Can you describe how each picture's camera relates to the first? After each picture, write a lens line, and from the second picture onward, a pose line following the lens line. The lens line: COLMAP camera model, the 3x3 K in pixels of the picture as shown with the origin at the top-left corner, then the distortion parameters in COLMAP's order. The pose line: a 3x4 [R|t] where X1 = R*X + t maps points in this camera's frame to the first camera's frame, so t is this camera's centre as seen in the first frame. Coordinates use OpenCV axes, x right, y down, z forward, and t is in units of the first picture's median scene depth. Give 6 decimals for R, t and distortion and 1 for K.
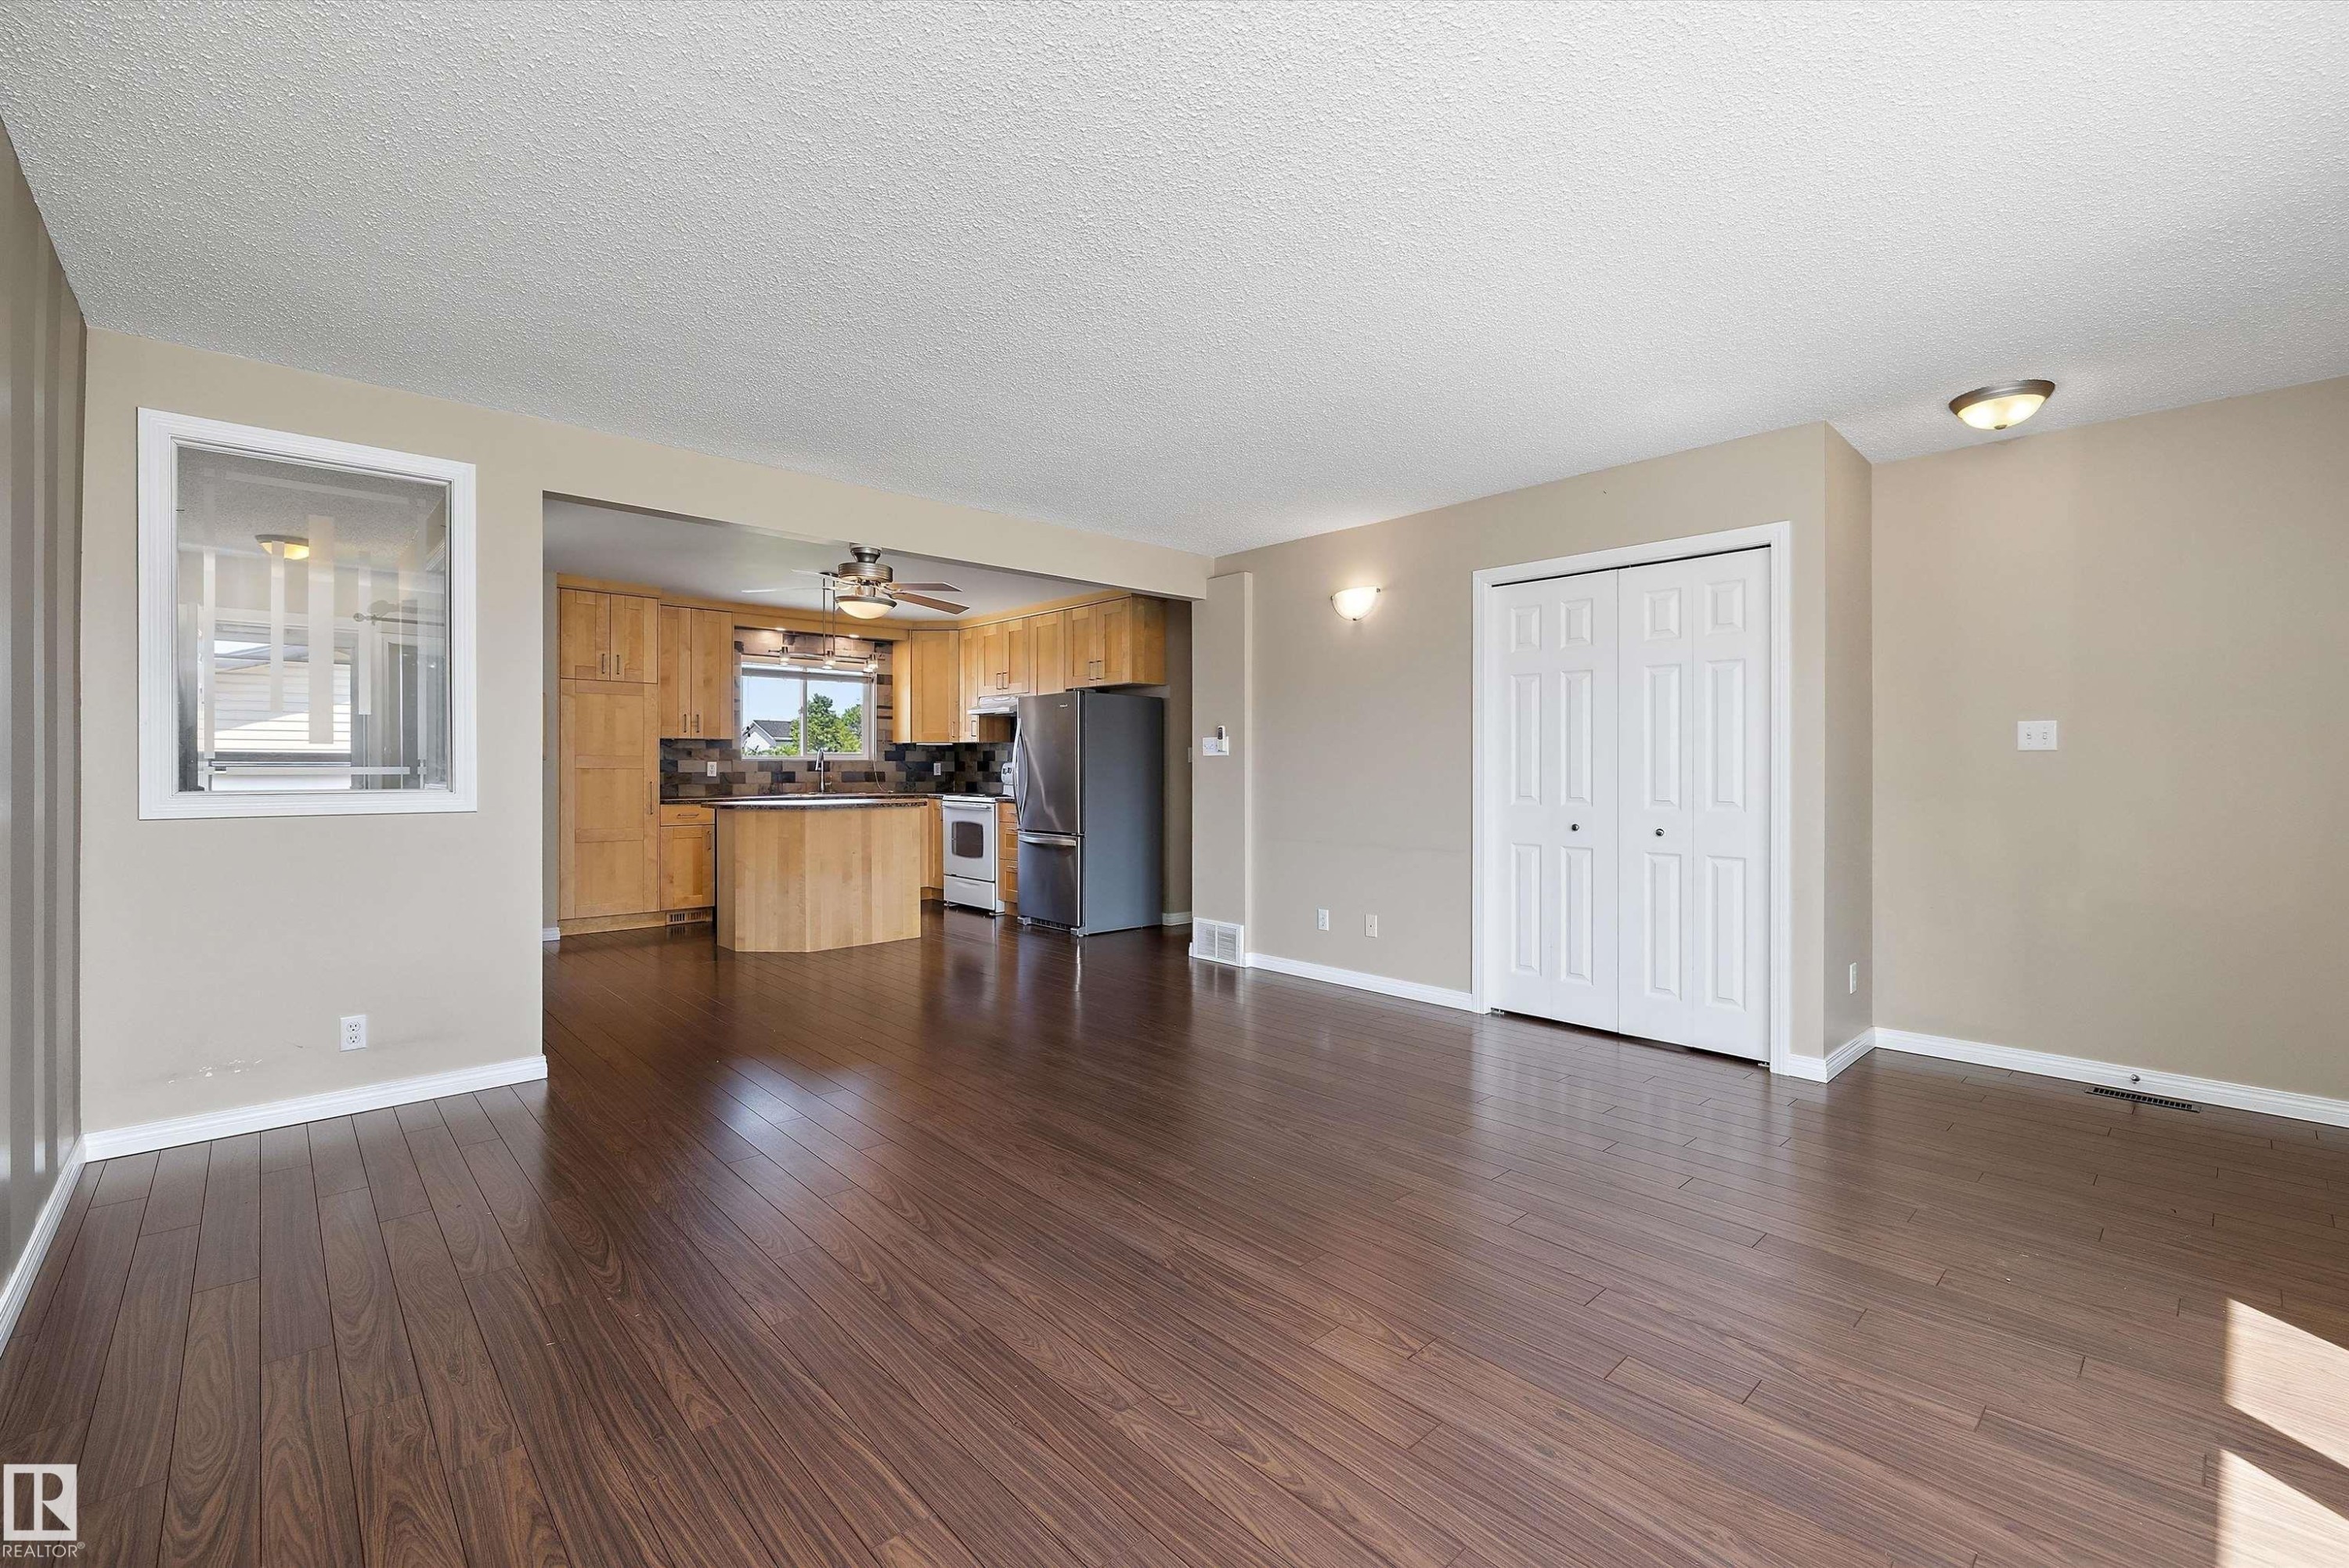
lens RADIAL K [[991.1, 0, 1174.9], [0, 991.1, 776.5], [0, 0, 1]] dist [-0.003499, 0.001854]
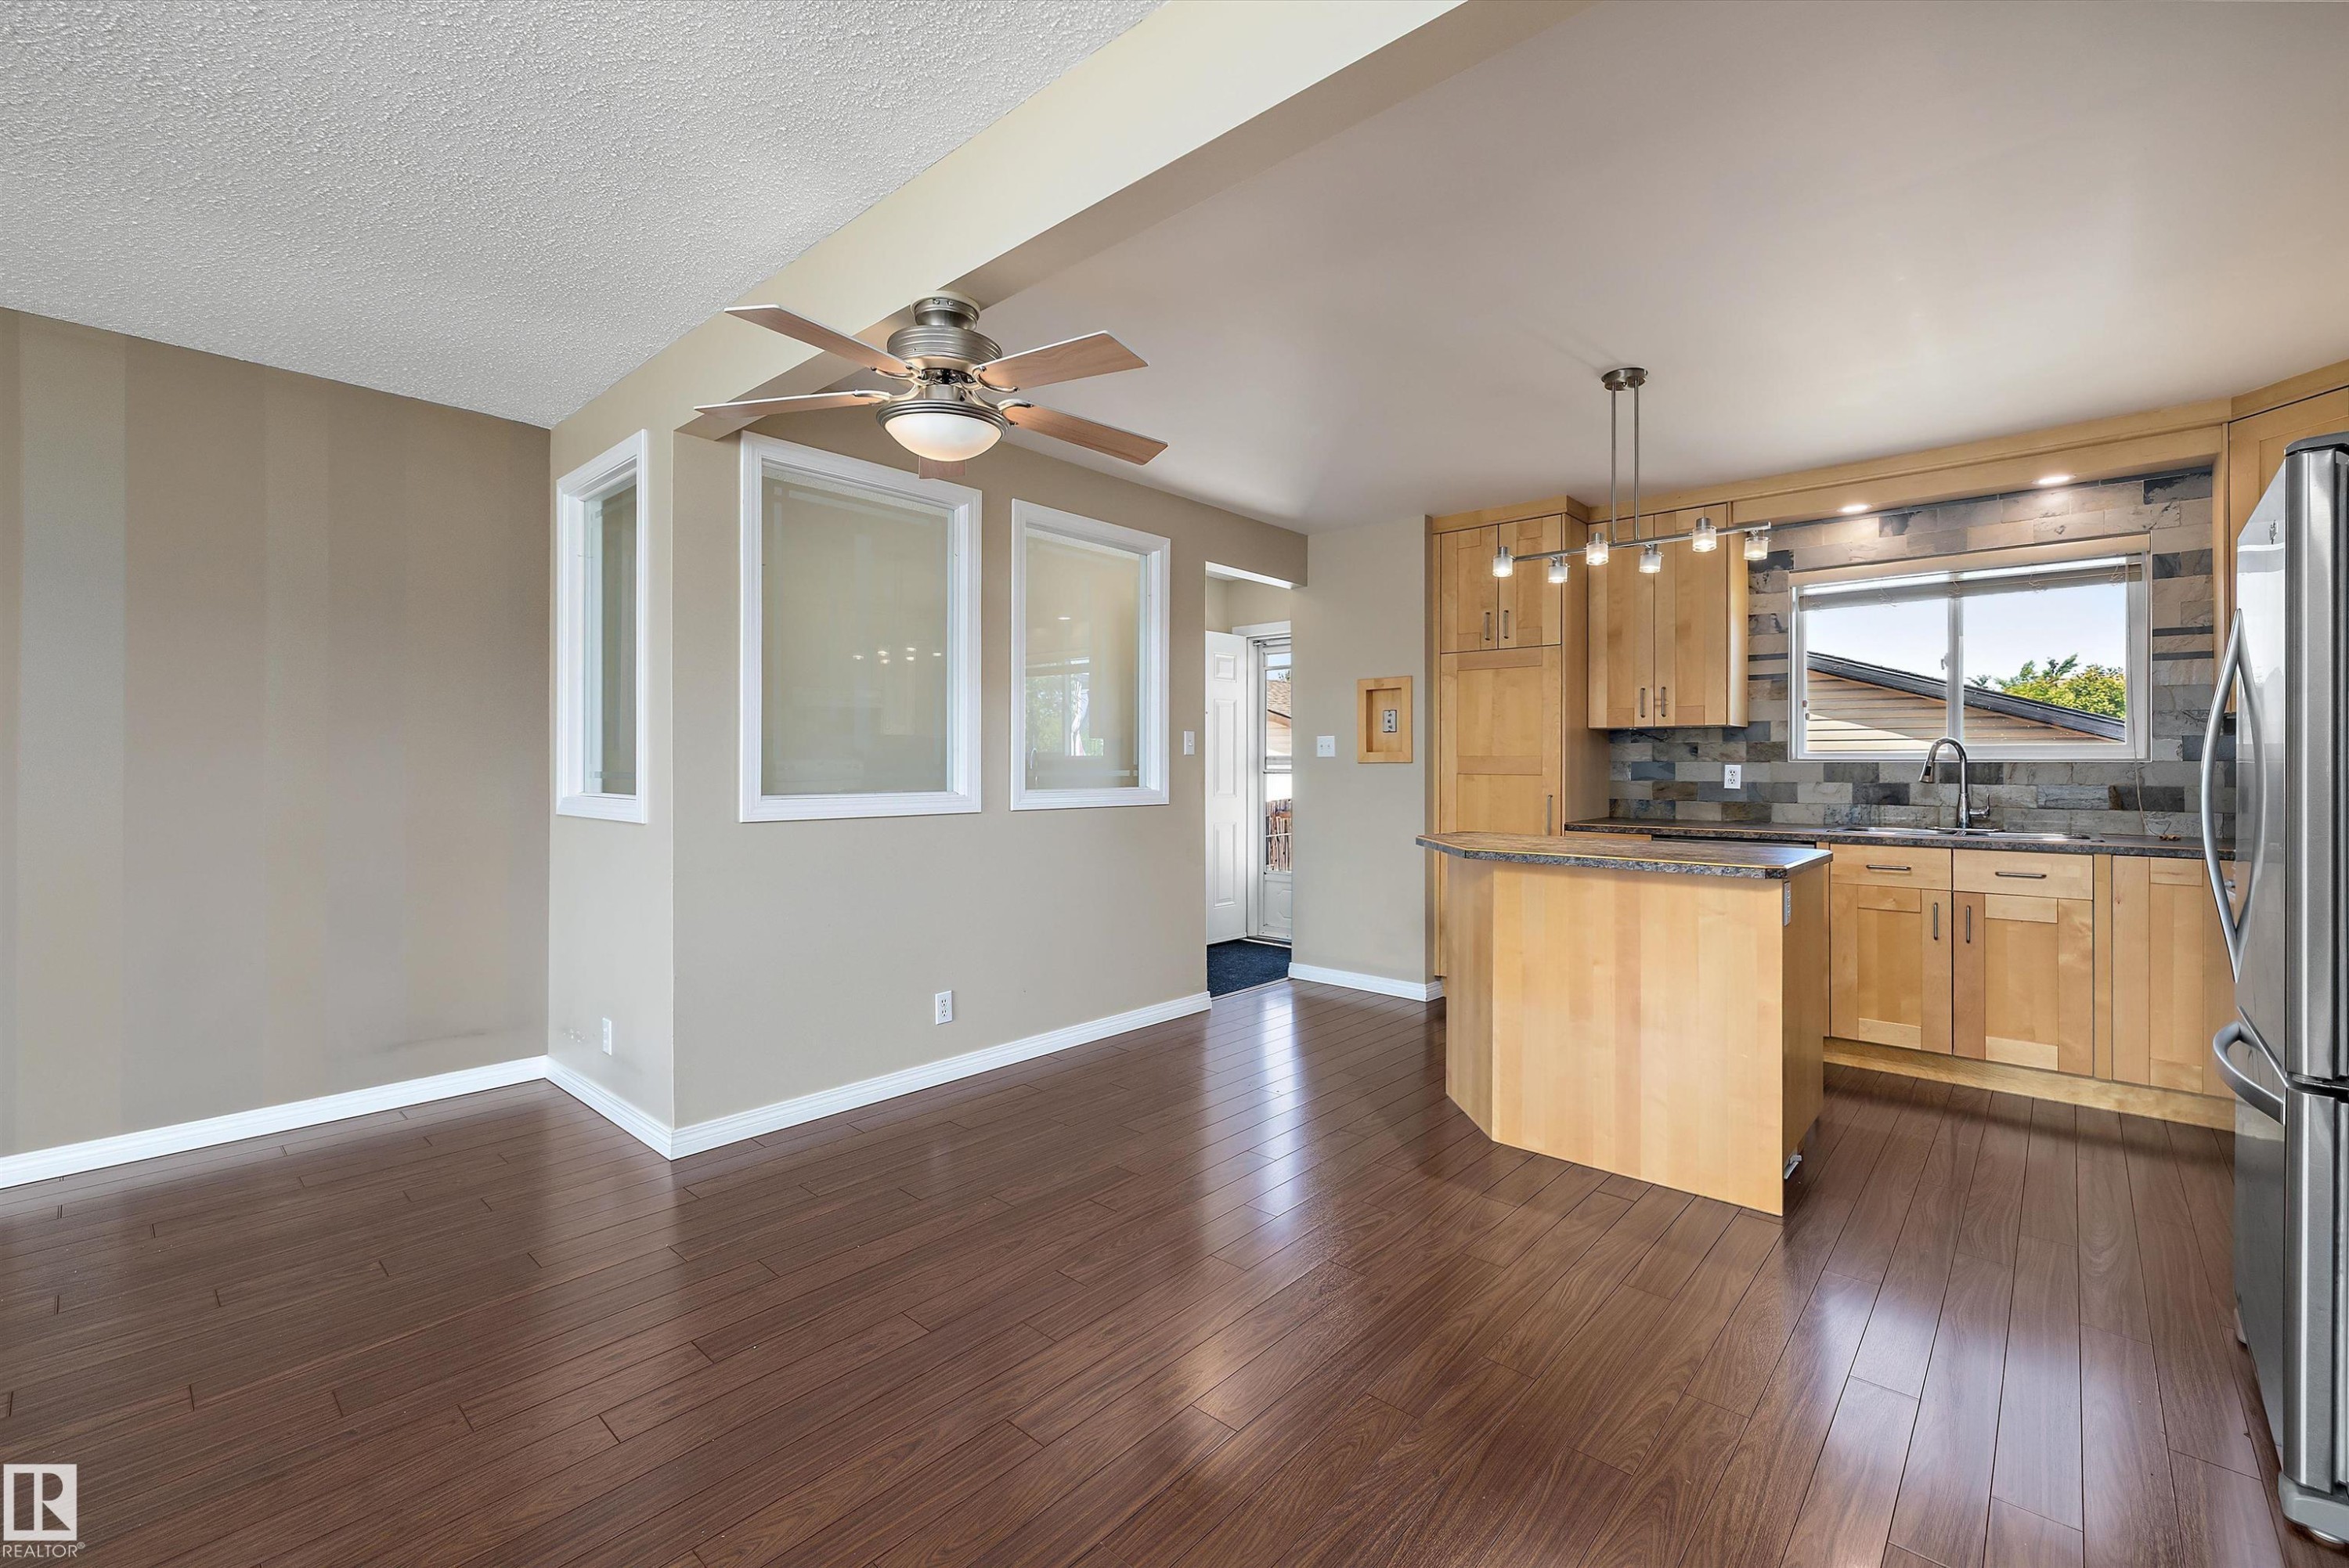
lens RADIAL K [[991.1, 0, 1160.7], [0, 991.1, 765.3], [0, 0, 1]] dist [-0.003499, 0.001854]
pose [[0.081292, -0.001932, -0.996688, 0.093790], [-0.011441, 0.999930, -0.002872, -0.008857], [0.996625, 0.011637, 0.081264, 0.617531]]
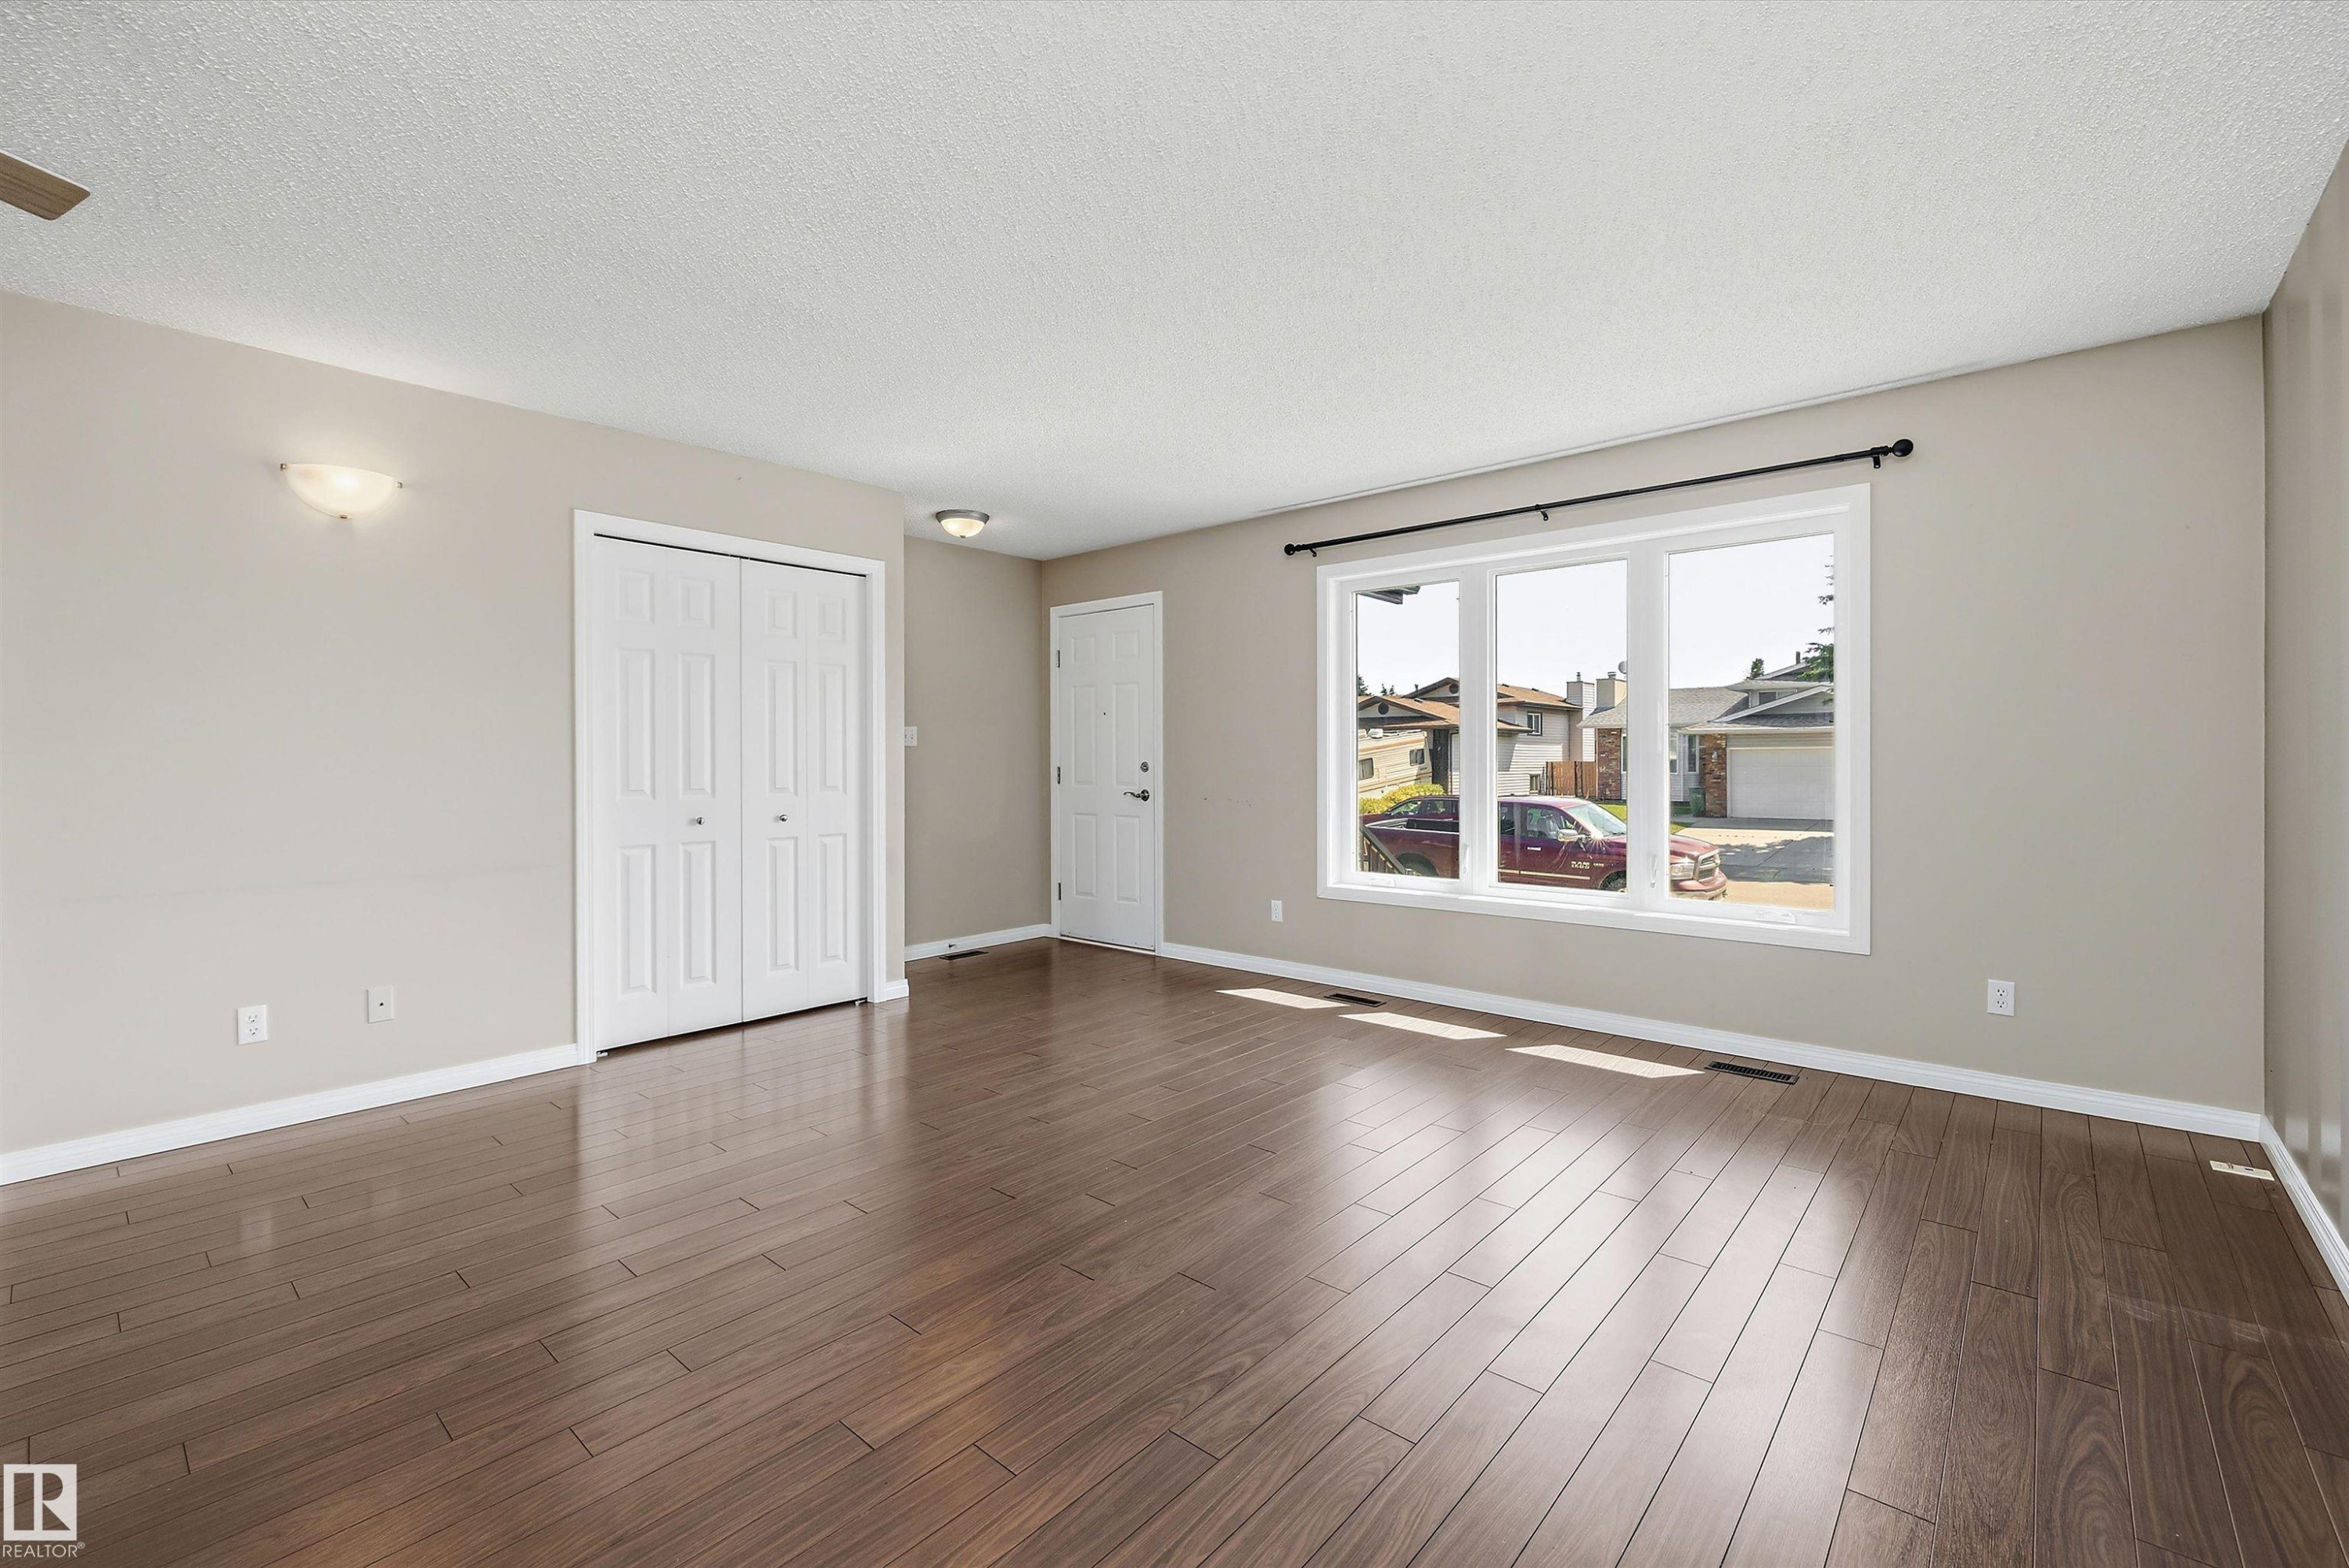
lens RADIAL K [[991.1, 0, 1173.5], [0, 991.1, 763.9], [0, 0, 1]] dist [-0.003499, 0.001854]
pose [[-0.103348, -0.005516, 0.994630, -0.322098], [0.010538, 0.999922, 0.006640, -0.002419], [-0.994589, 0.011168, -0.103282, 0.364368]]
